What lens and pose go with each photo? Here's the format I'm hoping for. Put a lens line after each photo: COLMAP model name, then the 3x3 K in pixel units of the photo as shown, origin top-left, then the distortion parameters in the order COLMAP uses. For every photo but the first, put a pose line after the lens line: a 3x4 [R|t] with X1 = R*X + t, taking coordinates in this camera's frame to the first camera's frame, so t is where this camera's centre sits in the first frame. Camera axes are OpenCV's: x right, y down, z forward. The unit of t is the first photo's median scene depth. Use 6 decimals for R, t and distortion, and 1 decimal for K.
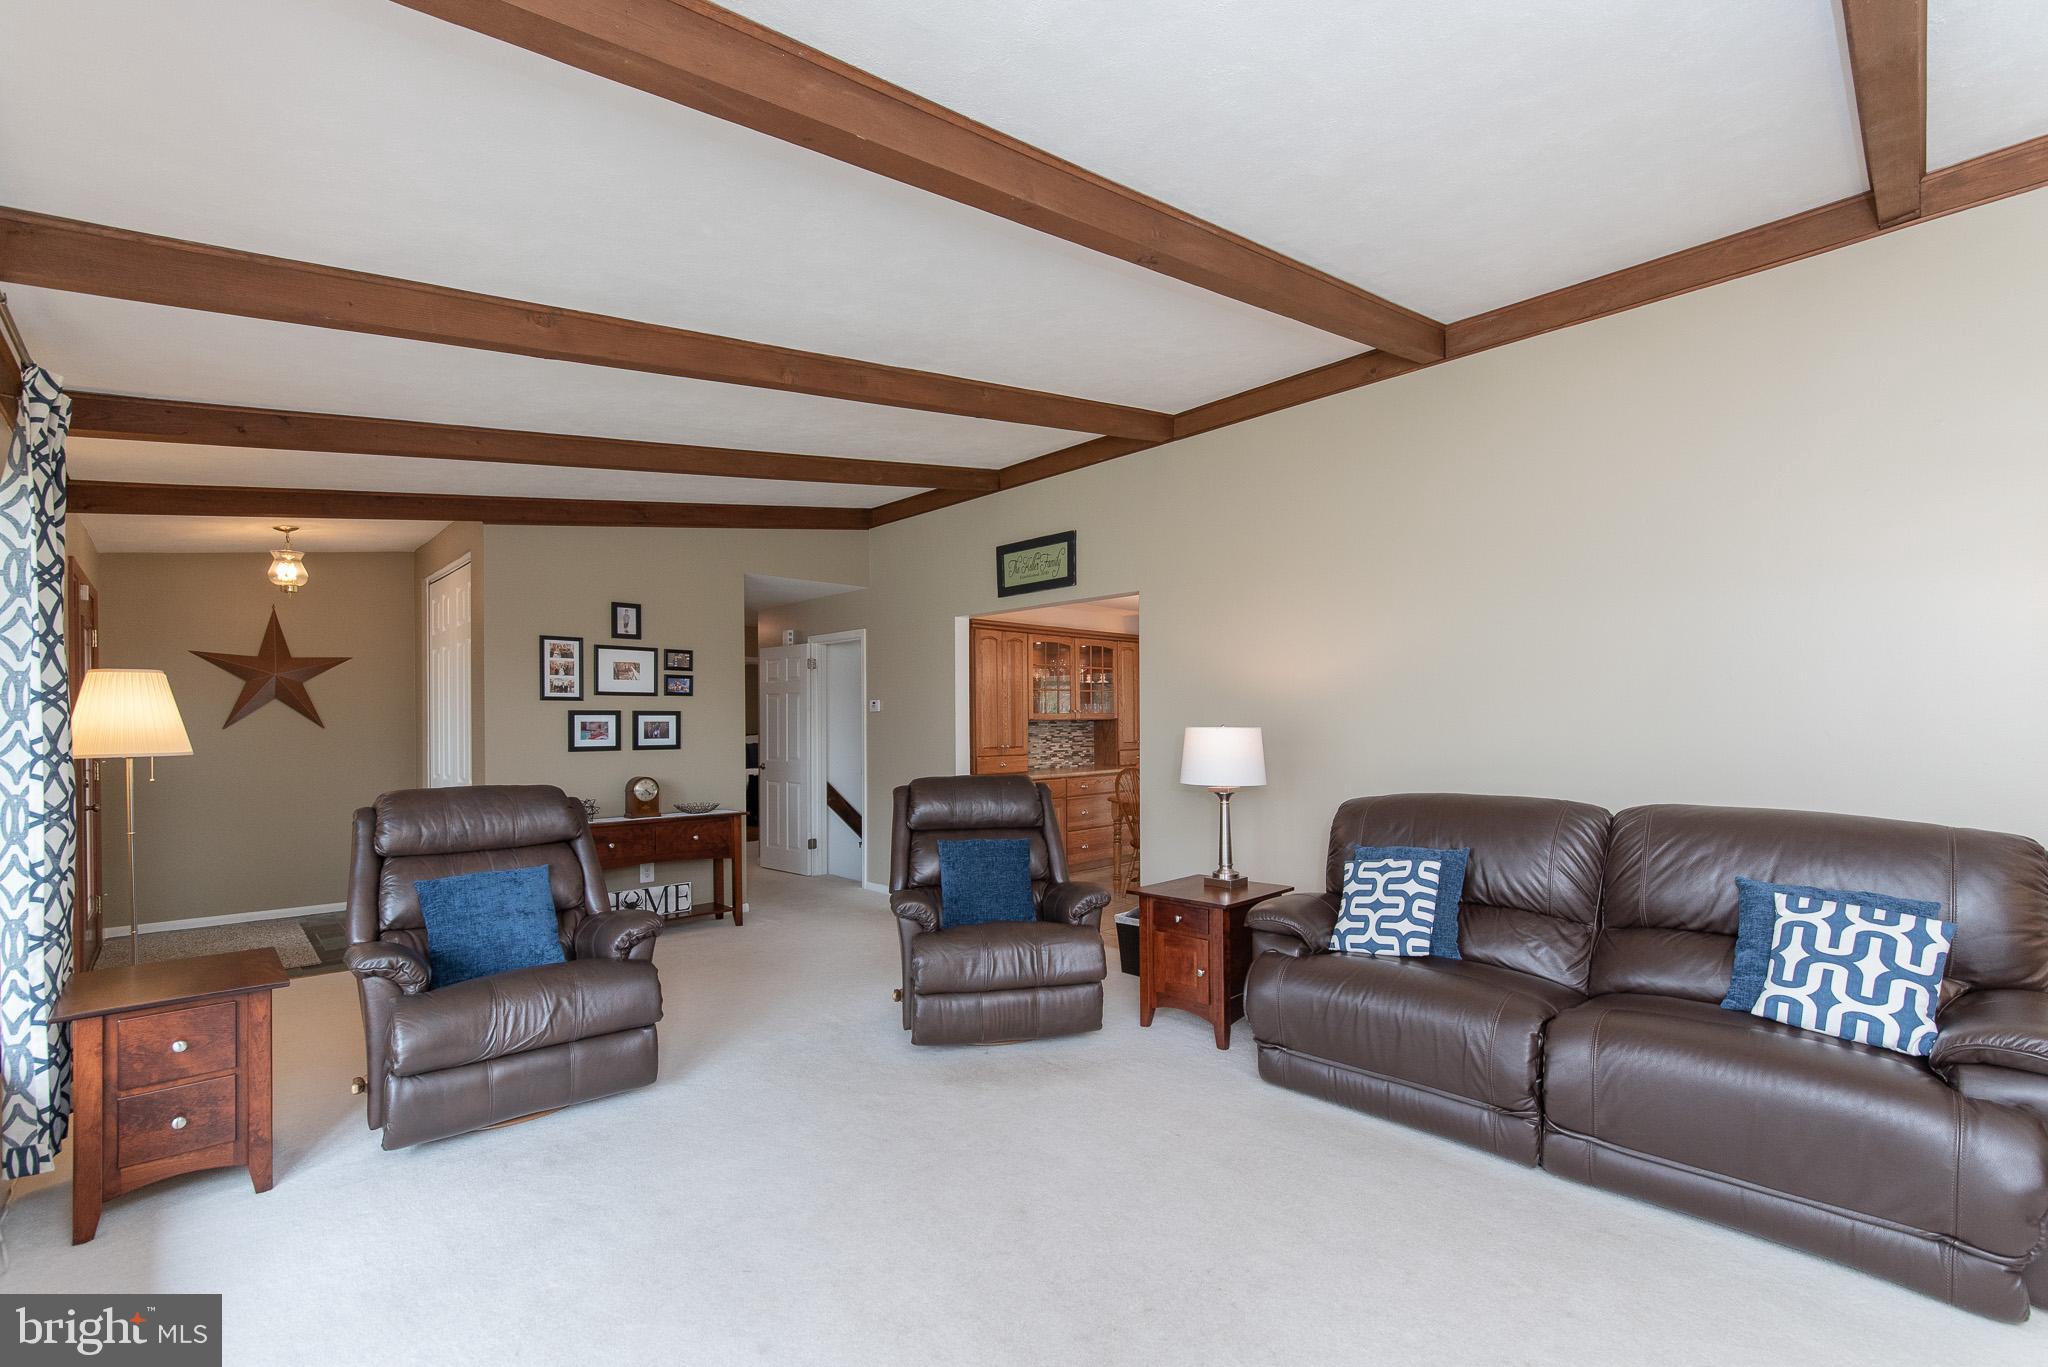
lens RADIAL K [[864.6, 0, 1013.0], [0, 864.6, 725.4], [0, 0, 1]] dist [-0.000518, -0.000093]
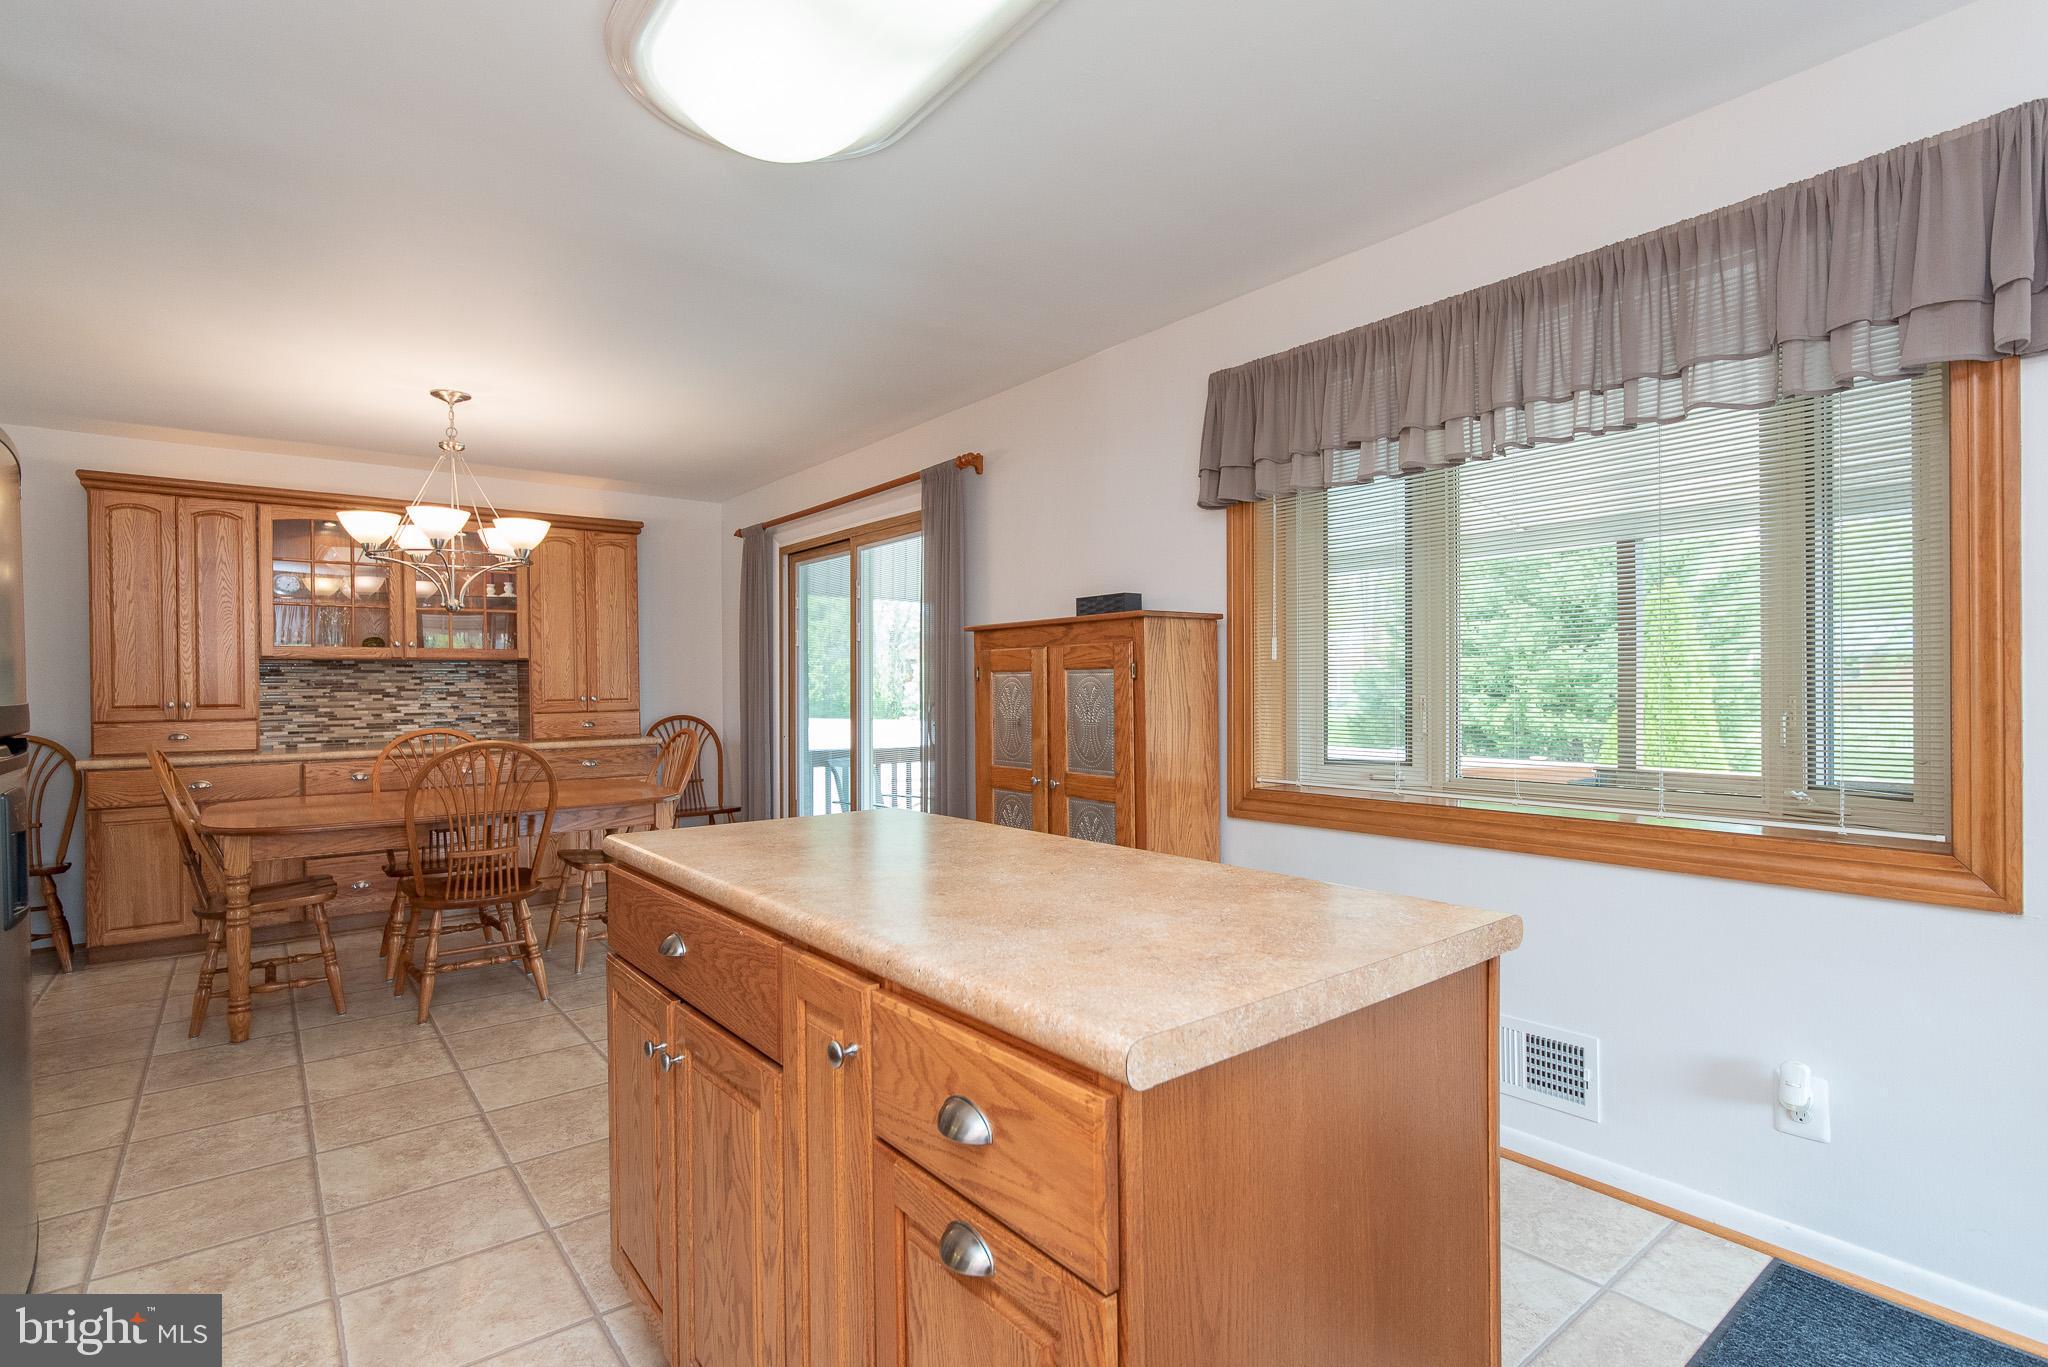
lens RADIAL K [[955.9, 0, 1023.1], [0, 955.9, 692.8], [0, 0, 1]] dist [-0.003769, -0.003485]
pose [[0.997370, -0.000207, -0.072480, 0.757678], [0.000490, 0.999992, 0.003892, 0.019319], [0.072478, -0.003917, 0.997362, 0.572446]]
